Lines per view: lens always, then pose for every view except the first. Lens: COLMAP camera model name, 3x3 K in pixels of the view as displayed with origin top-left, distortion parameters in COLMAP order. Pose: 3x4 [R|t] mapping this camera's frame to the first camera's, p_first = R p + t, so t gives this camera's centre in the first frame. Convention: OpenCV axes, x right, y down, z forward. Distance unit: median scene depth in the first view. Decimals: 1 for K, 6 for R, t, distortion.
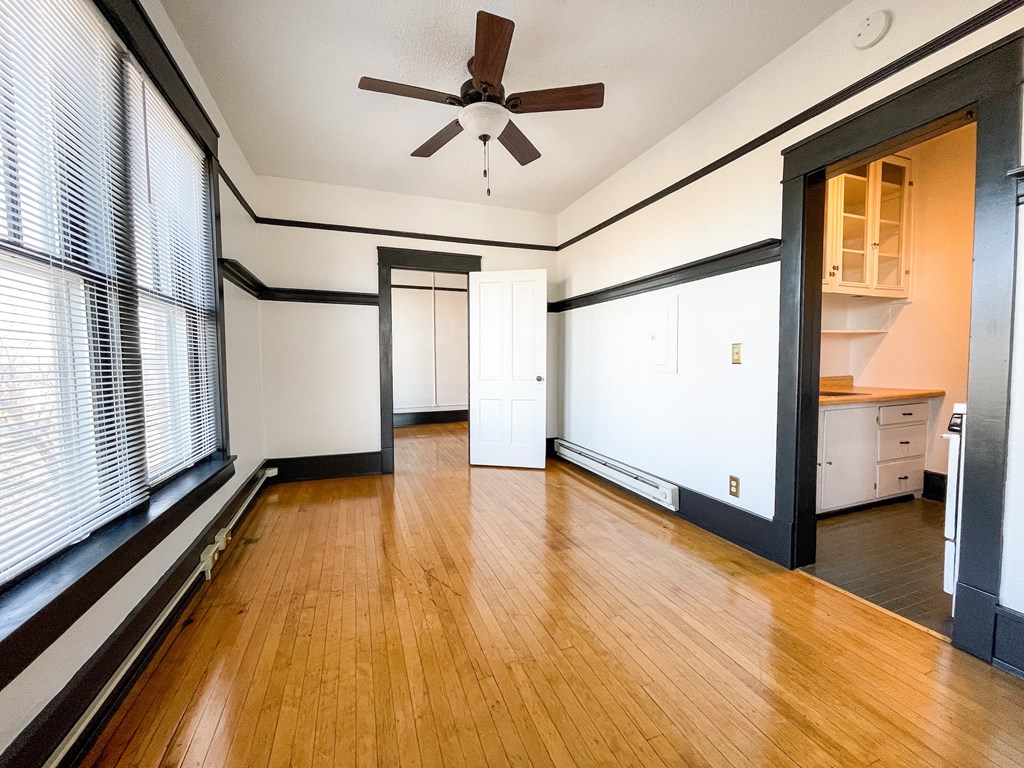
lens RADIAL K [[412.4, 0, 507.2], [0, 412.4, 379.7], [0, 0, 1]] dist [-0.000815, 0.000288]
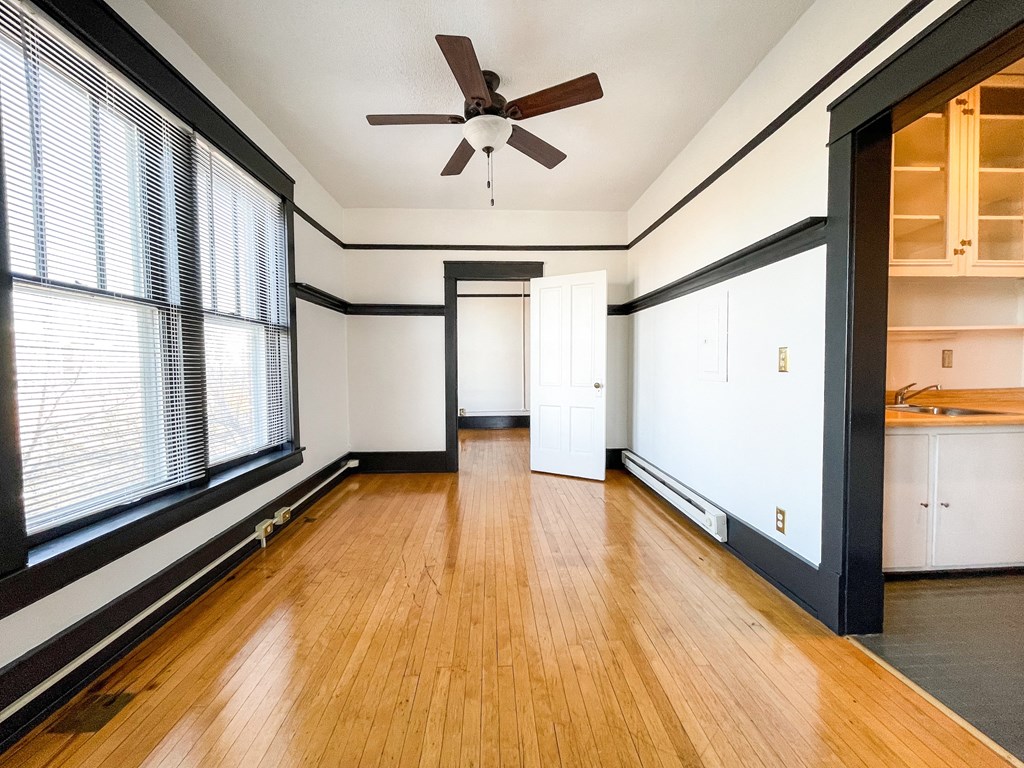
lens RADIAL K [[412.4, 0, 507.2], [0, 412.4, 379.7], [0, 0, 1]] dist [-0.000815, 0.000288]
pose [[0.951416, 0.009436, -0.307765, 0.244518], [-0.012701, 0.999882, -0.008608, -0.007320], [0.307647, 0.012099, 0.951424, 0.039932]]
